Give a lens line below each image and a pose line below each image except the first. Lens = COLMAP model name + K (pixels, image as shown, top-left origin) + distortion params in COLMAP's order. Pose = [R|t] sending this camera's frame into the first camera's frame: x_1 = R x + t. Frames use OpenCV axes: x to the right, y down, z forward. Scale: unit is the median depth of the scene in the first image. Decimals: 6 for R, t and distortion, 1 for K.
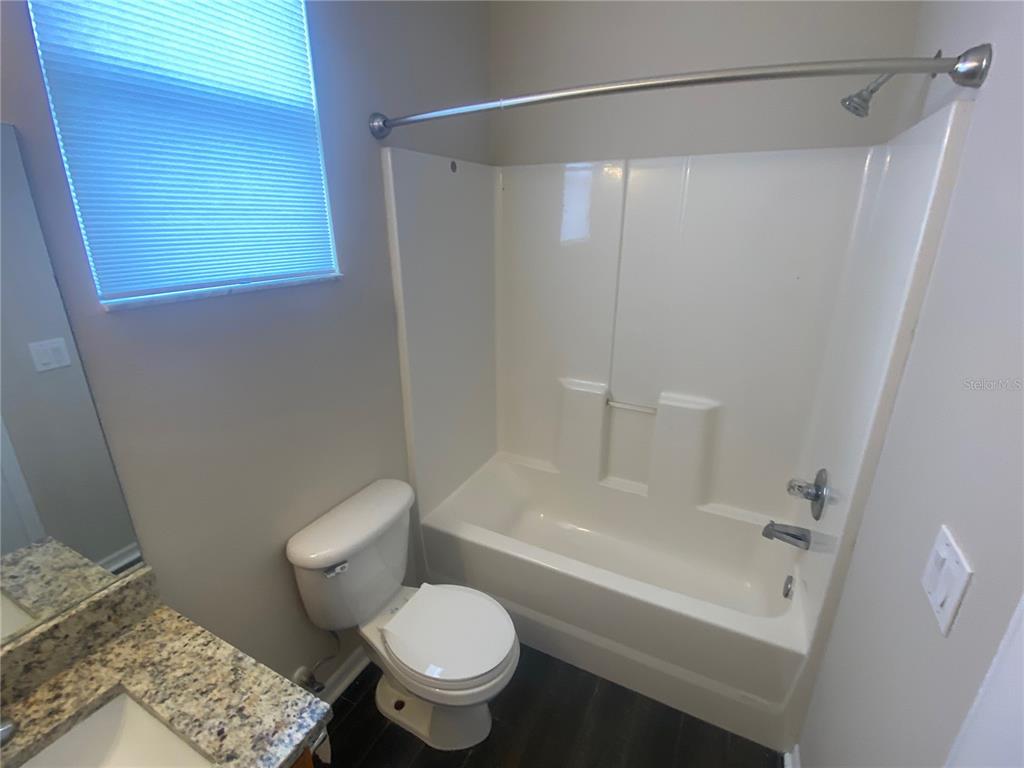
lens RADIAL K [[464.0, 0, 512.0], [0, 464.0, 384.0], [0, 0, 1]] dist [0.022194, -0.021298]
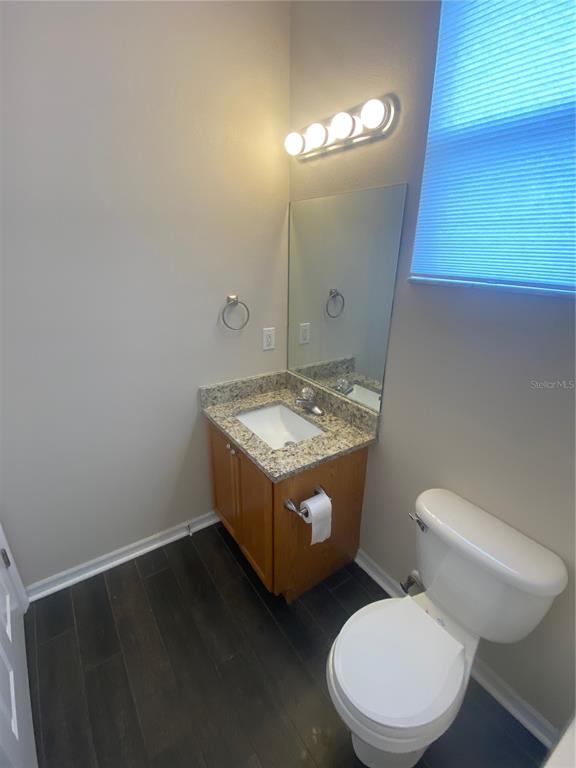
lens RADIAL K [[348.0, 0, 288.0], [0, 348.0, 384.0], [0, 0, 1]] dist [0.022194, -0.021298]
pose [[-0.483391, 0.311474, -0.818118, 0.625462], [-0.302941, 0.817296, 0.490157, -0.353427], [0.821316, 0.484779, -0.300715, 1.192181]]
